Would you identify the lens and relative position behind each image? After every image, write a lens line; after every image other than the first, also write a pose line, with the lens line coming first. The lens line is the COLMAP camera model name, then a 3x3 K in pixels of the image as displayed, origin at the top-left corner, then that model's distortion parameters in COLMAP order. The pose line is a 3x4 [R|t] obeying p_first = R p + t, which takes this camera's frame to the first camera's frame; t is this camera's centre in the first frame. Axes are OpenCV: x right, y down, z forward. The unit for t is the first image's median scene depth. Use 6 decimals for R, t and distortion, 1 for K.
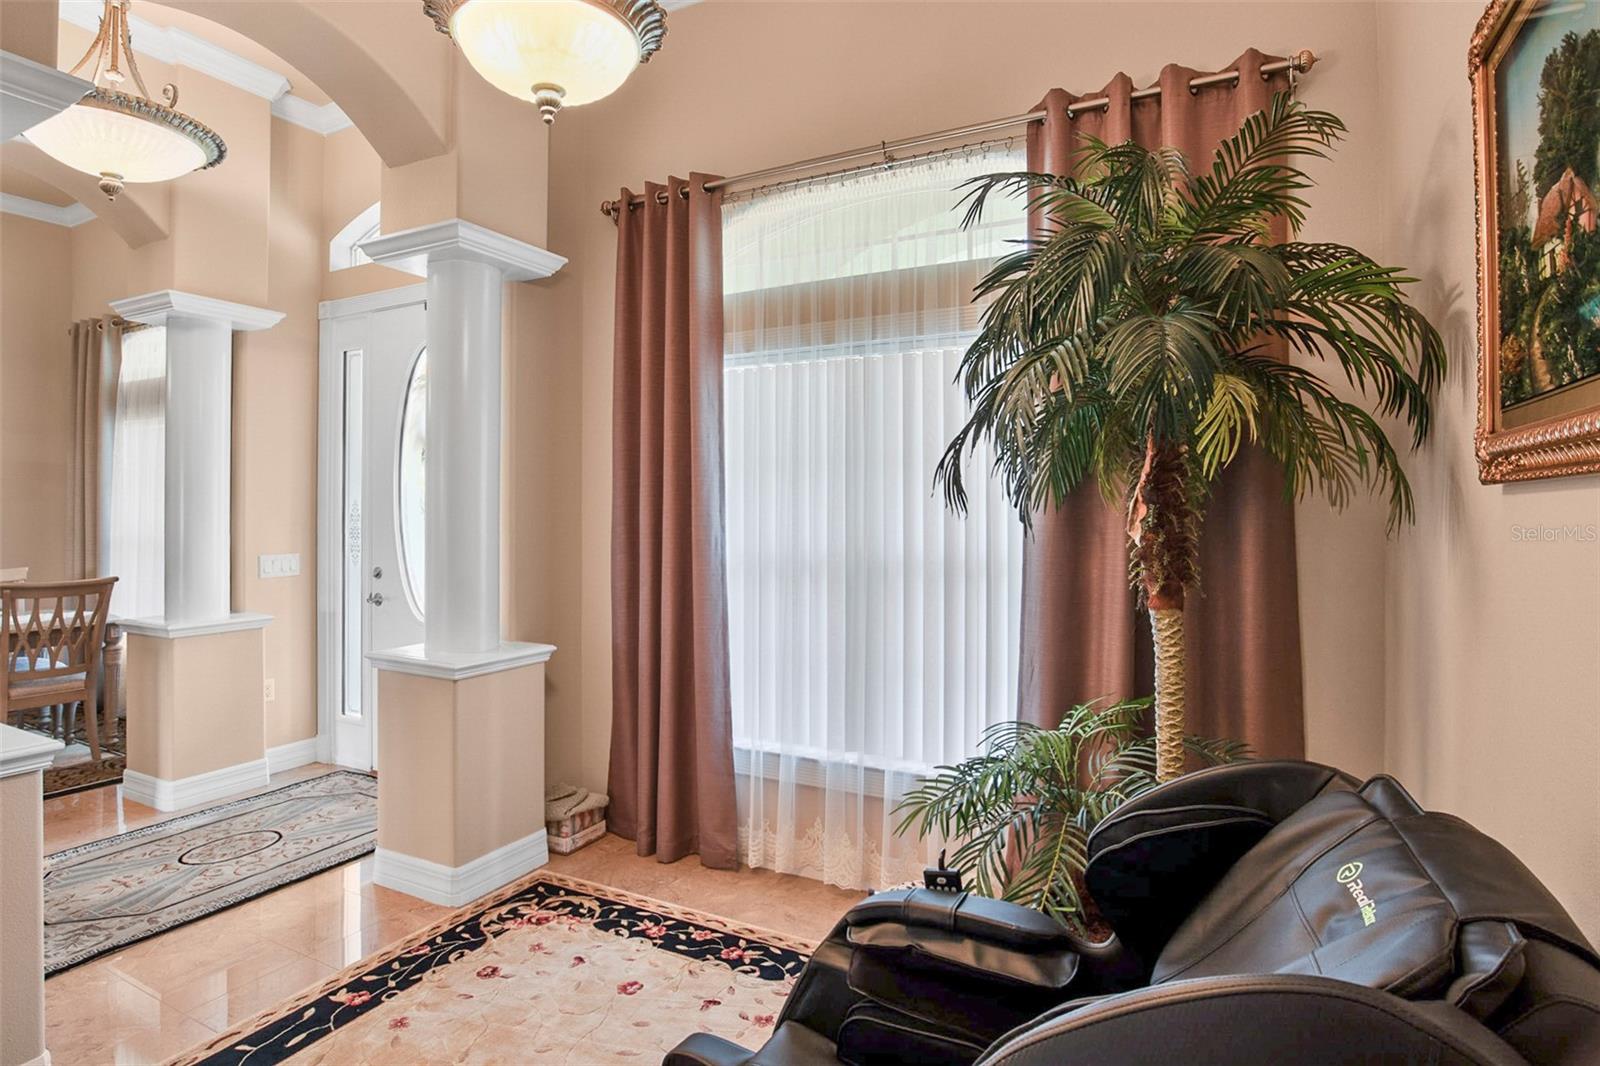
lens RADIAL K [[819.3, 0, 753.7], [0, 819.3, 497.4], [0, 0, 1]] dist [-0.031222, 0.008202]
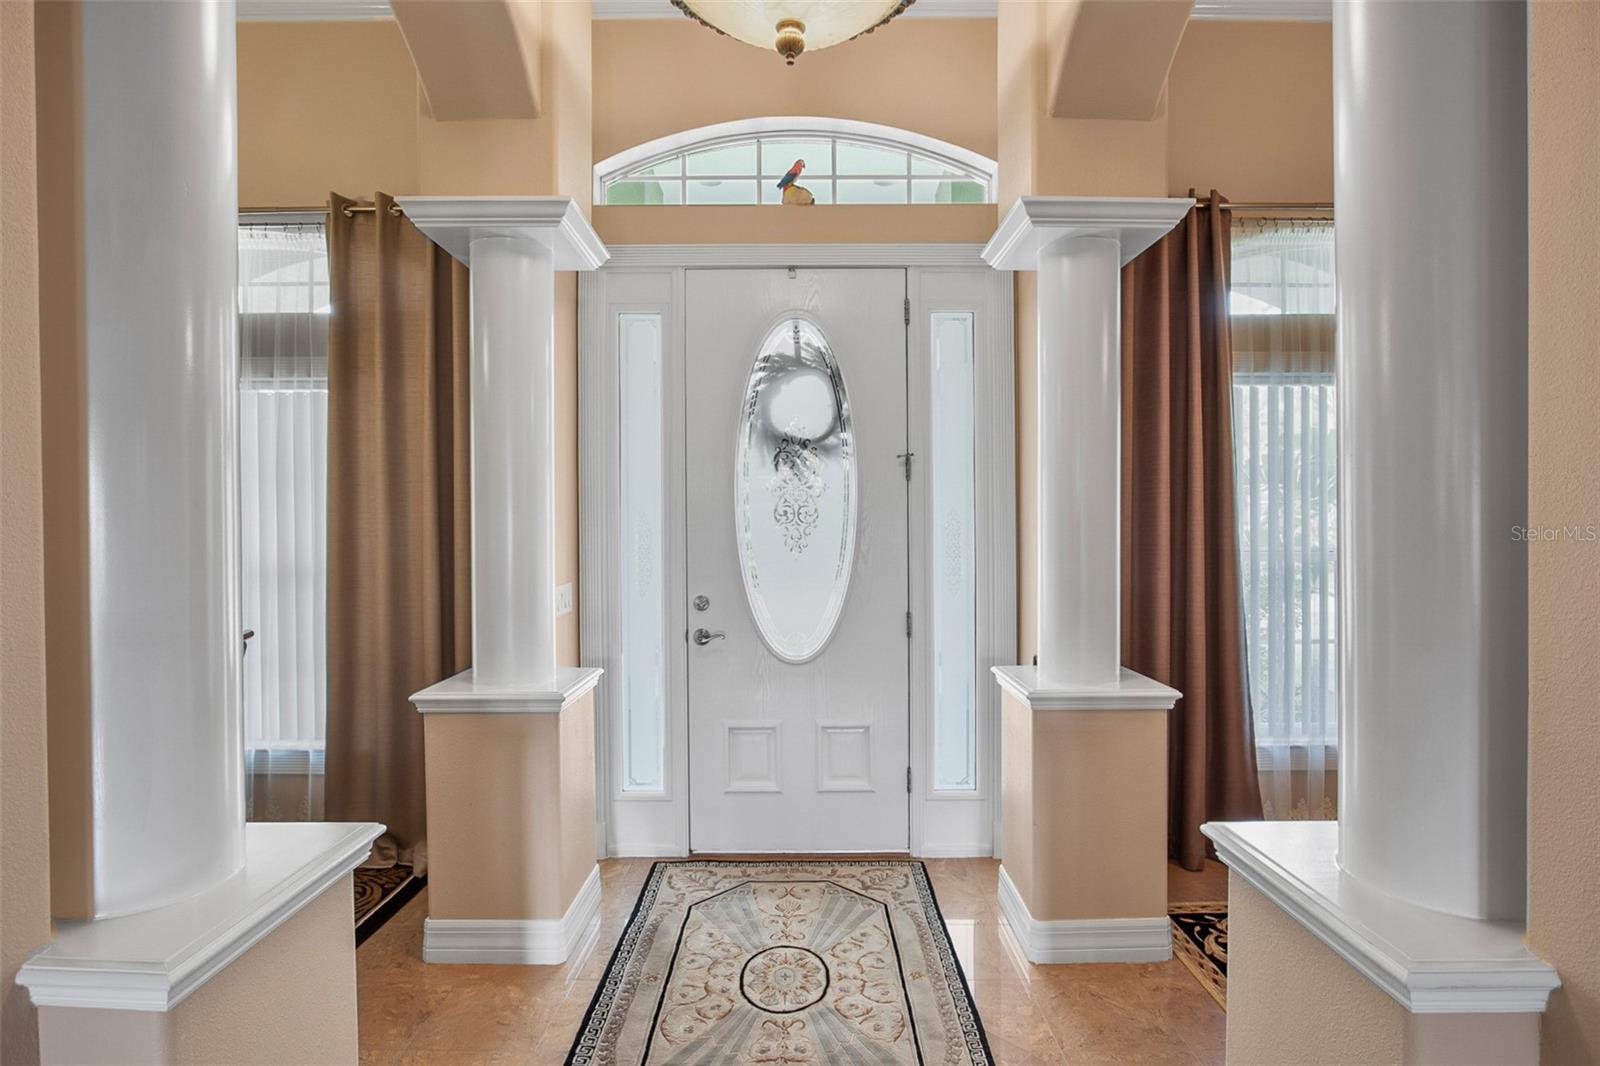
lens RADIAL K [[819.3, 0, 802.6], [0, 819.3, 534.0], [0, 0, 1]] dist [-0.031222, 0.008202]
pose [[0.880231, -0.005188, 0.474517, -0.855259], [-0.008001, 0.999636, 0.025772, 0.006507], [-0.474478, -0.026482, 0.879869, 0.302276]]
